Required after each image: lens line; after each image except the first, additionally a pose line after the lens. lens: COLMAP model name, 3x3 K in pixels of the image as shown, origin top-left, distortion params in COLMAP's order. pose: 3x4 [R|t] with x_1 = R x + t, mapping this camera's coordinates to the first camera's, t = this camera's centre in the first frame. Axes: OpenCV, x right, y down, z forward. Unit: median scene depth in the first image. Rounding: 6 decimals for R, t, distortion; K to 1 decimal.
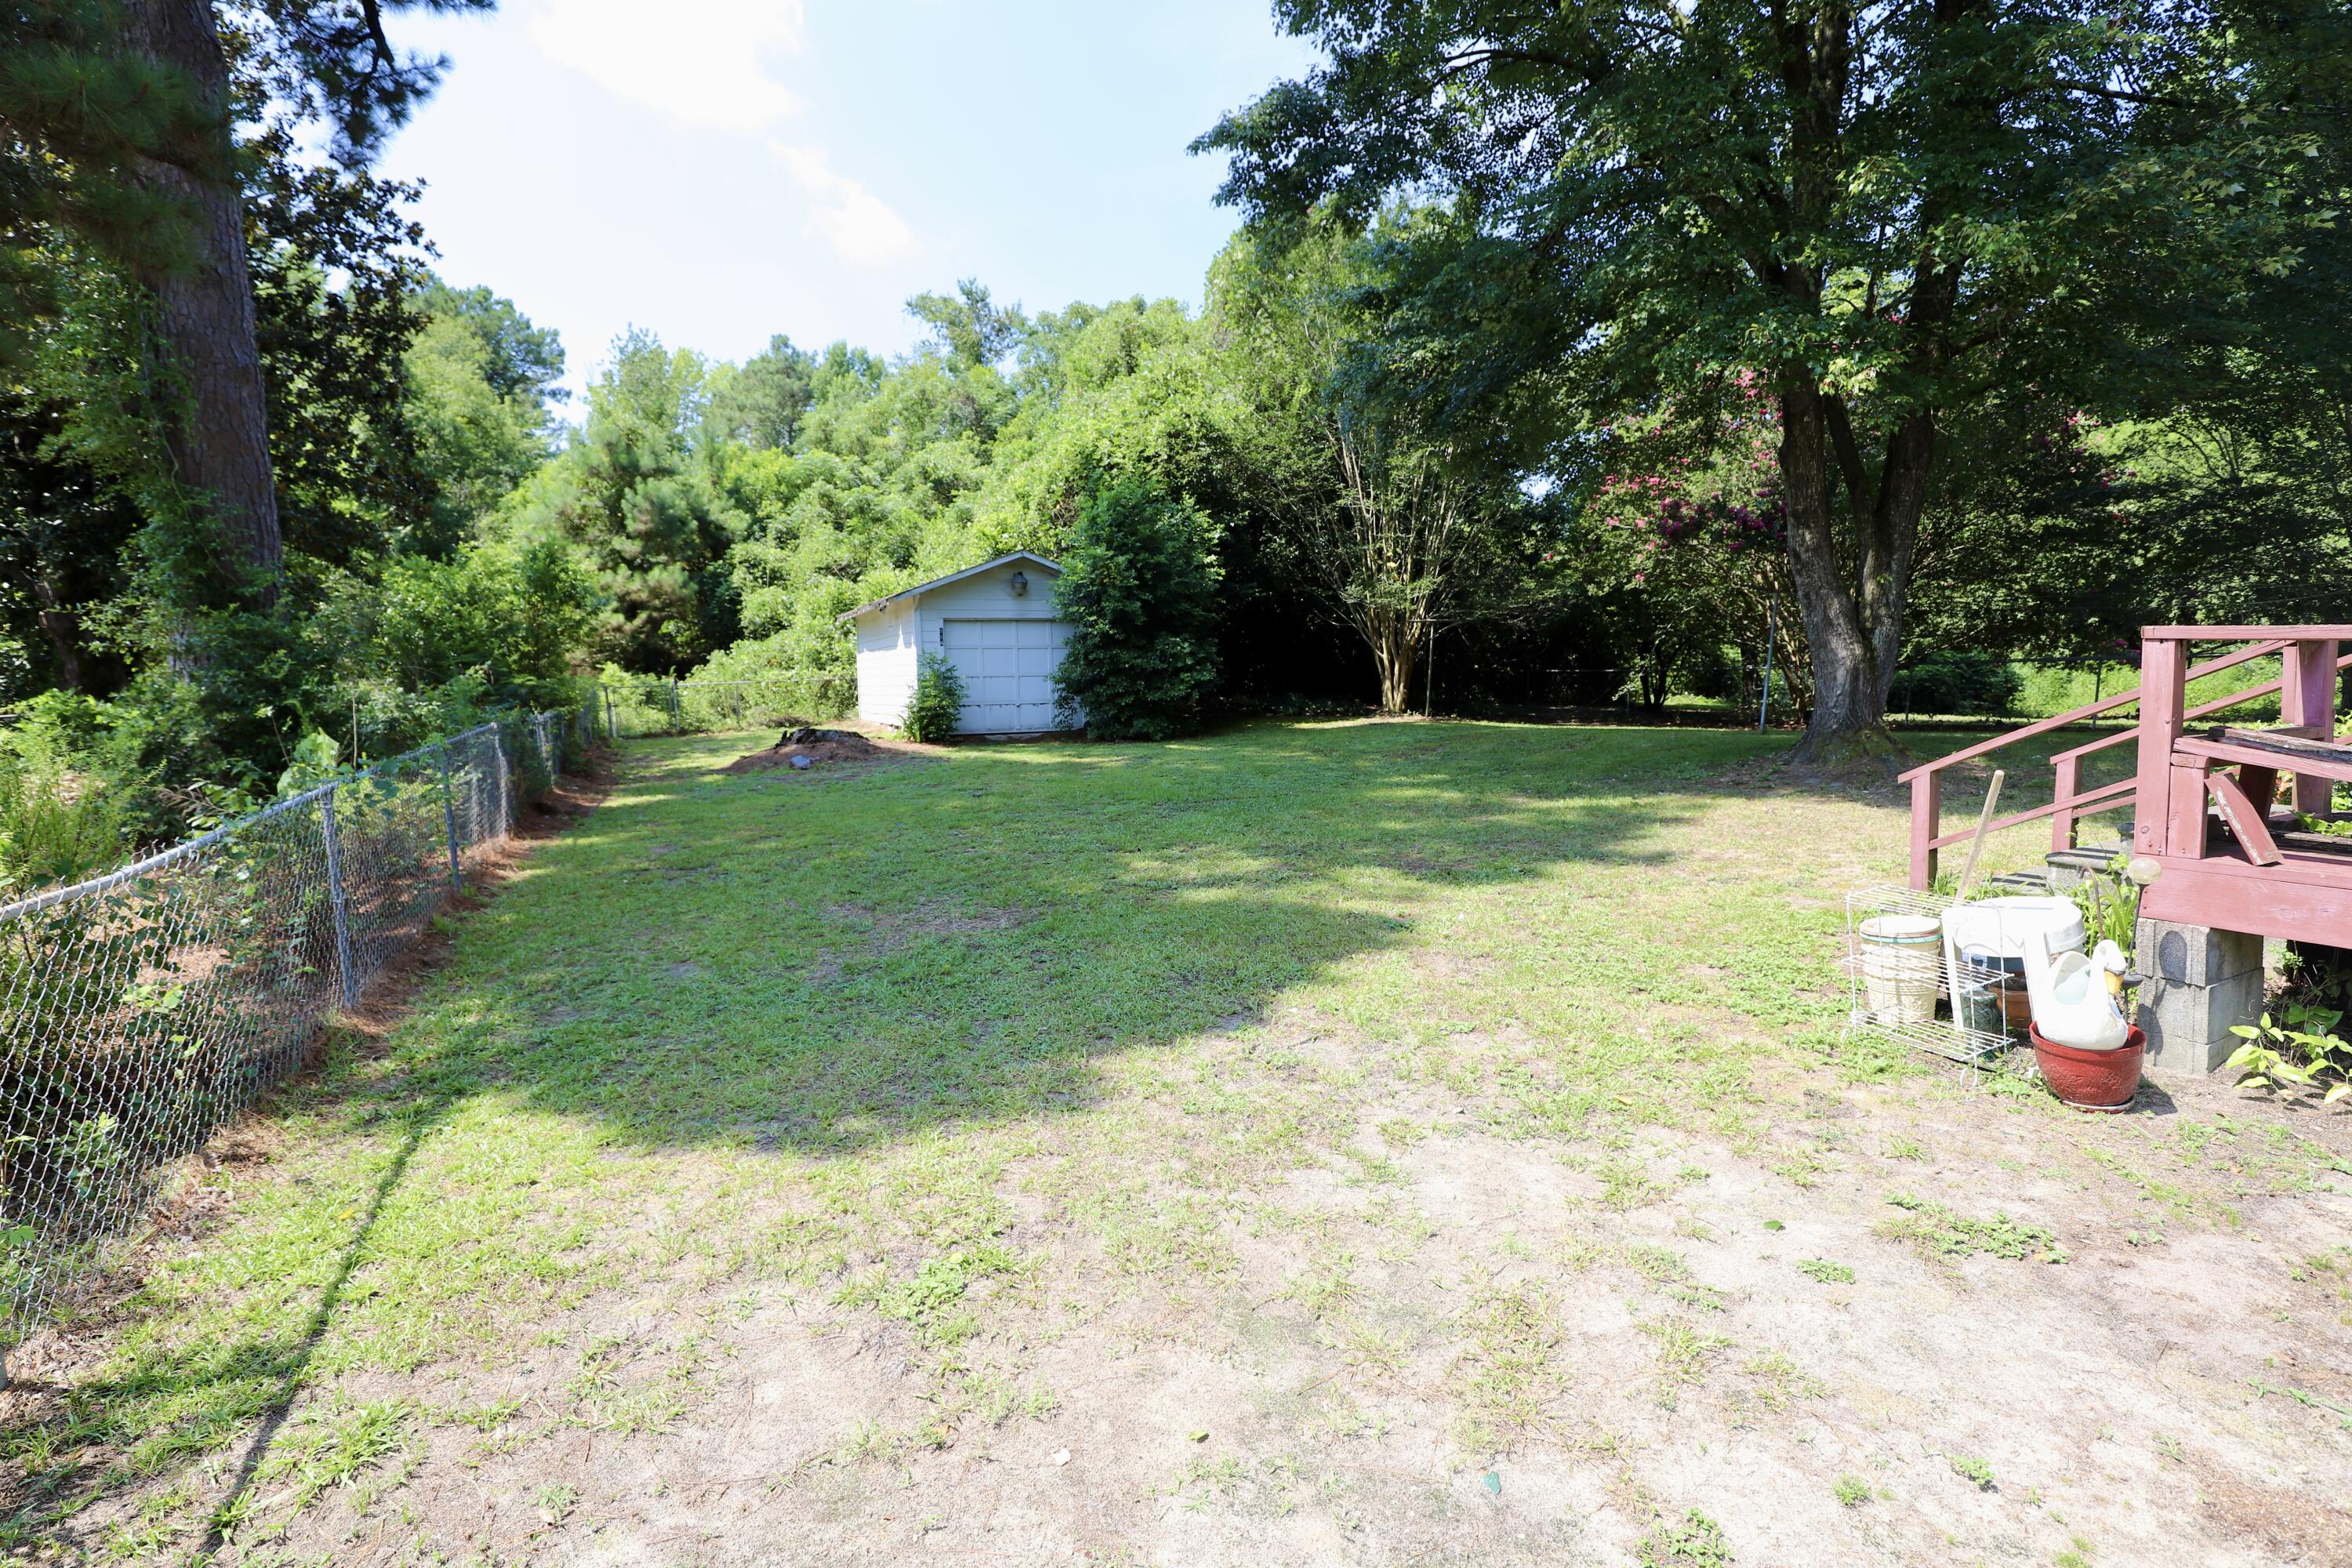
lens RADIAL K [[1099.9, 0, 1181.2], [0, 1099.9, 778.0], [0, 0, 1]] dist [-0.036630, 0.007410]
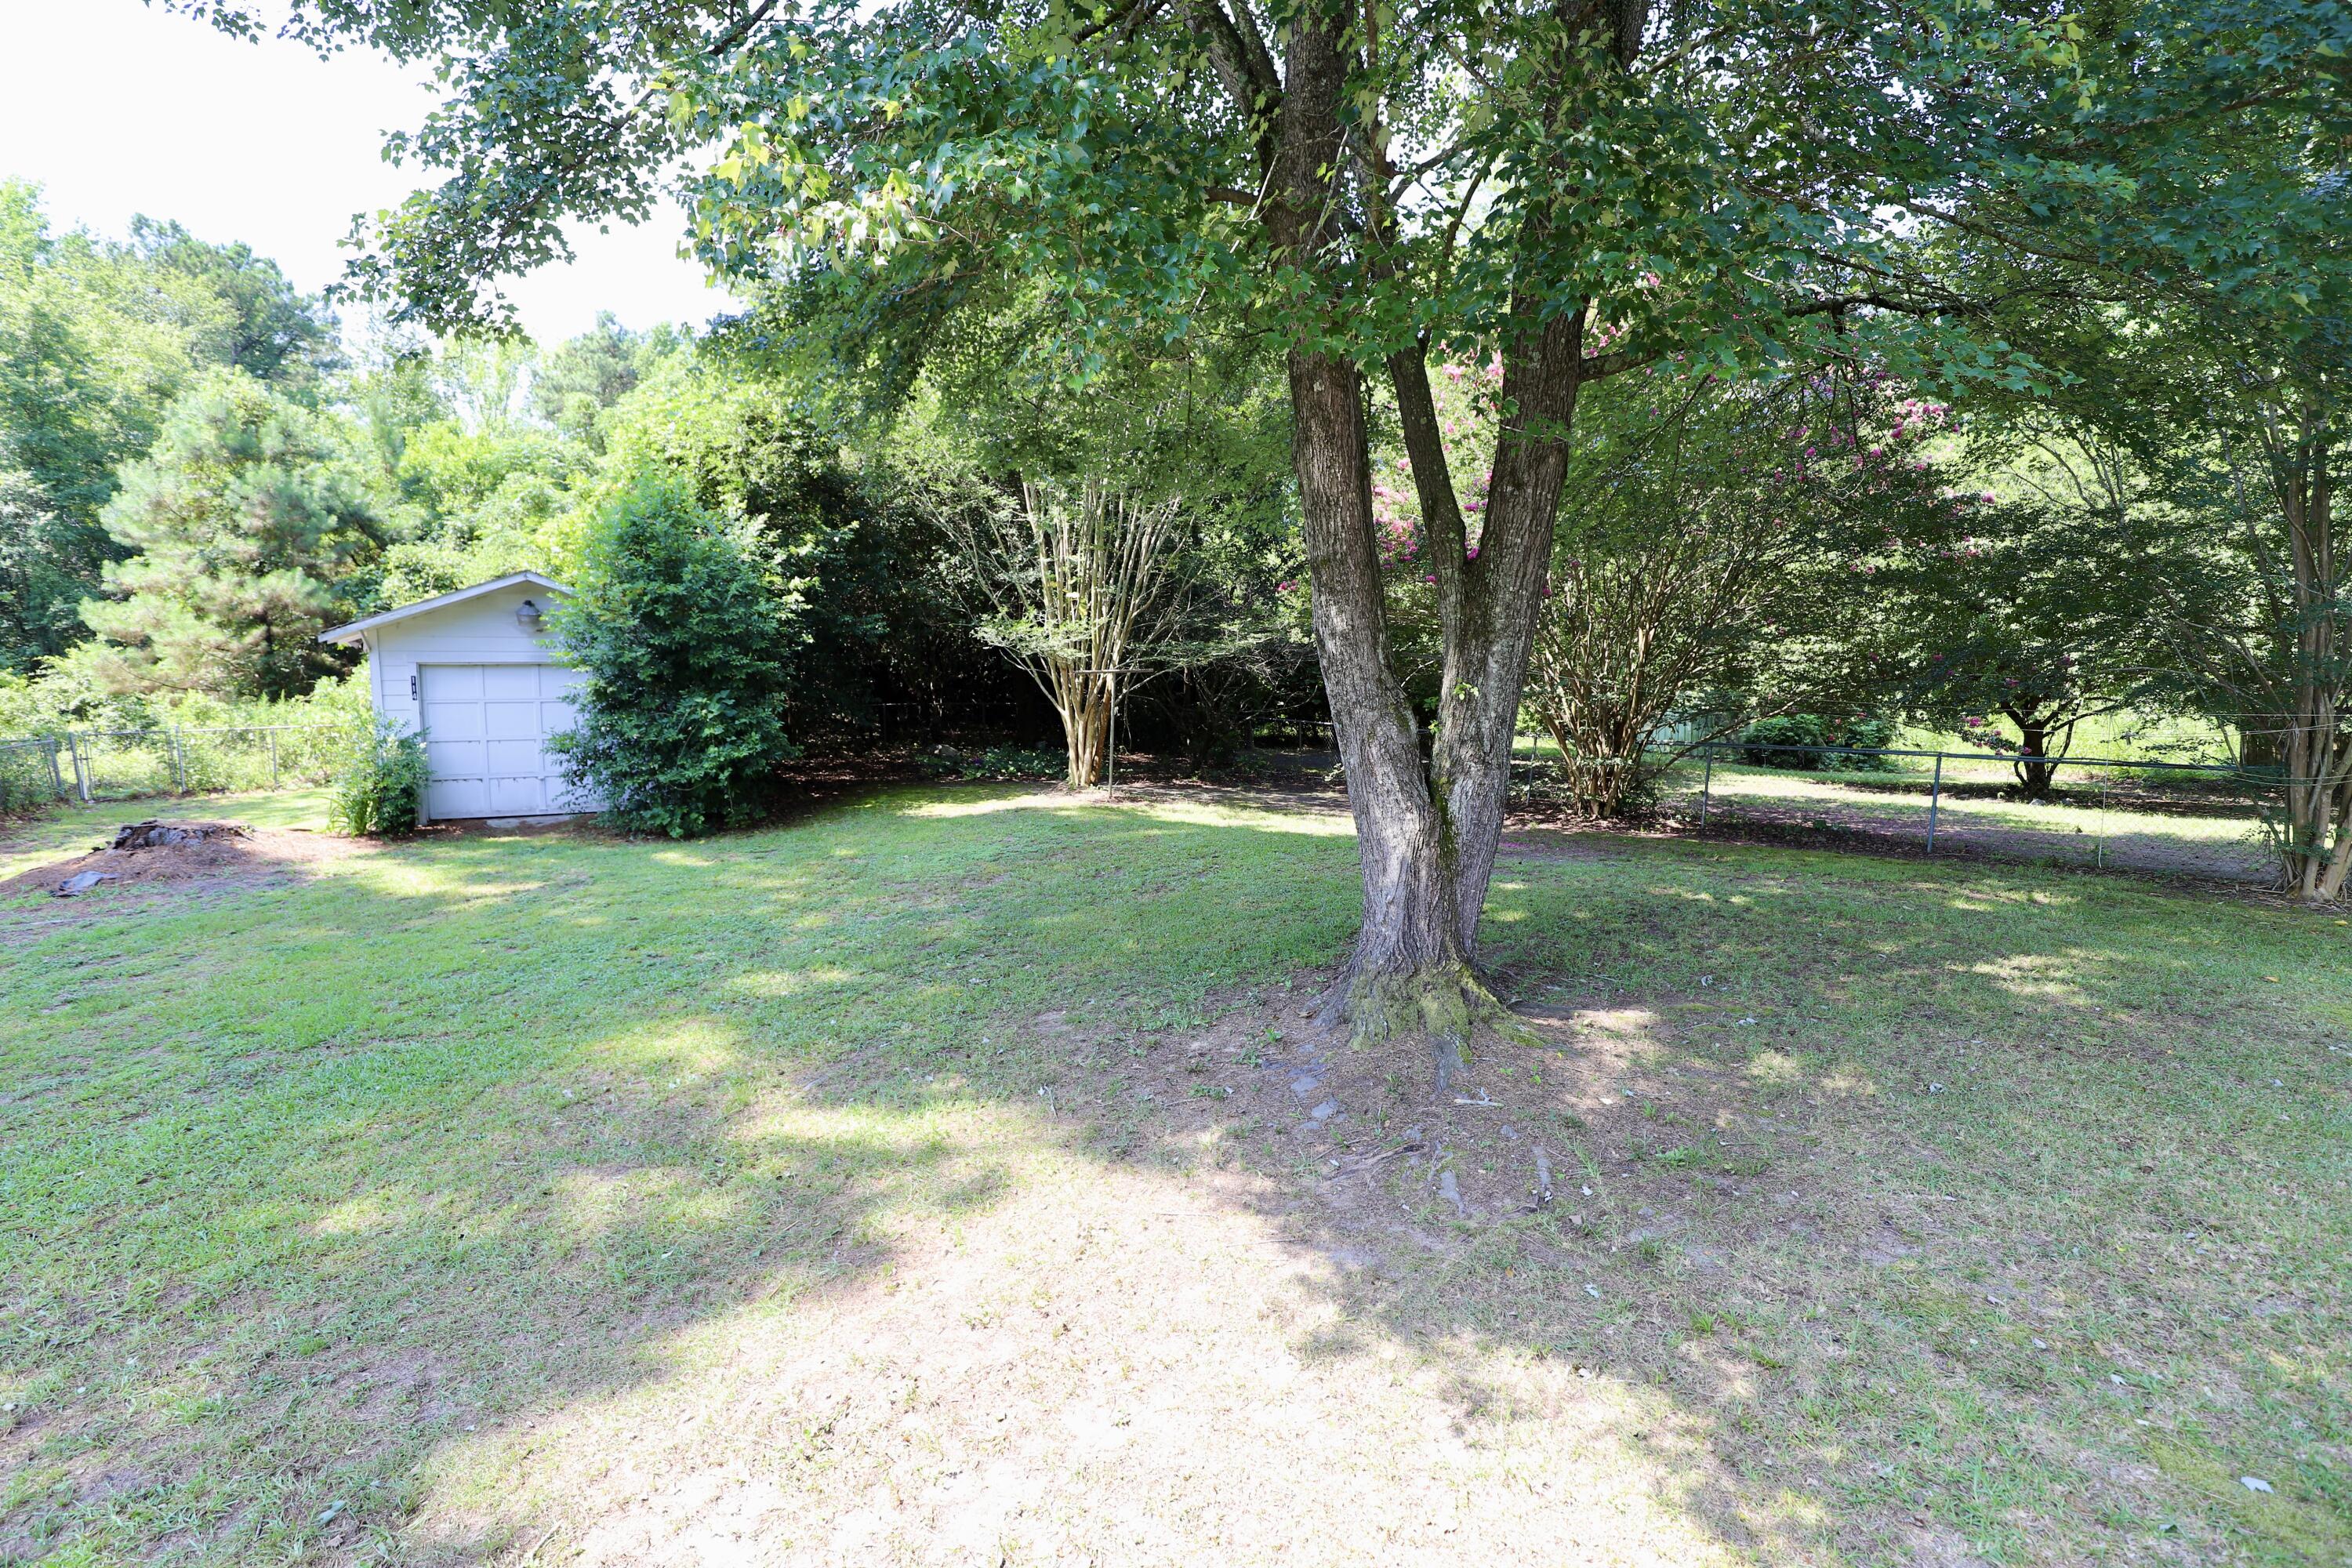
lens RADIAL K [[1099.9, 0, 1183.7], [0, 1099.9, 779.7], [0, 0, 1]] dist [-0.036630, 0.007410]
pose [[0.998226, 0.010709, 0.058570, 0.157071], [-0.010764, 0.999942, 0.000631, -0.045483], [-0.058560, -0.001260, 0.998283, 0.154129]]
